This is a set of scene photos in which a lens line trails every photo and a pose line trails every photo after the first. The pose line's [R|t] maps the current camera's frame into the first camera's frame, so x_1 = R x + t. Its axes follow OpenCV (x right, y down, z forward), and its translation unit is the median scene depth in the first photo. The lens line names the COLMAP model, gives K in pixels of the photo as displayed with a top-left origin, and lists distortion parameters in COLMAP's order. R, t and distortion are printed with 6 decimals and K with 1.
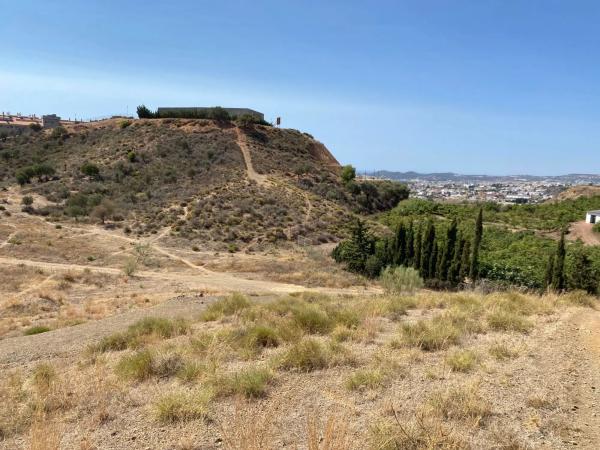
lens RADIAL K [[449.5, 0, 300.0], [0, 449.5, 225.0], [0, 0, 1]] dist [0.041858, -0.012478]
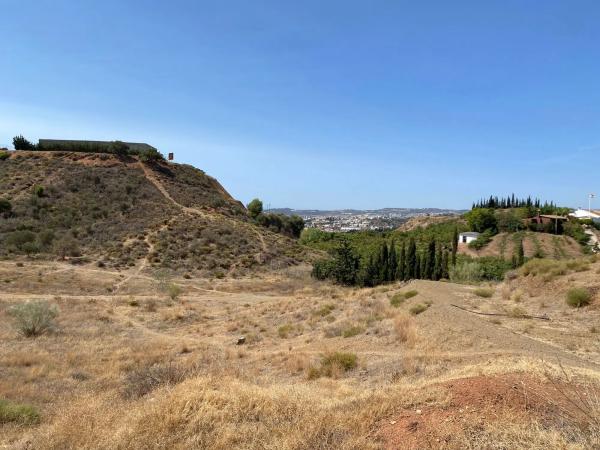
lens RADIAL K [[449.5, 0, 300.0], [0, 449.5, 225.0], [0, 0, 1]] dist [0.041858, -0.012478]
pose [[0.947906, -0.026114, 0.317477, -0.138402], [0.050753, 0.996284, -0.069586, 0.008455], [-0.314480, 0.082074, 0.945709, -0.040180]]
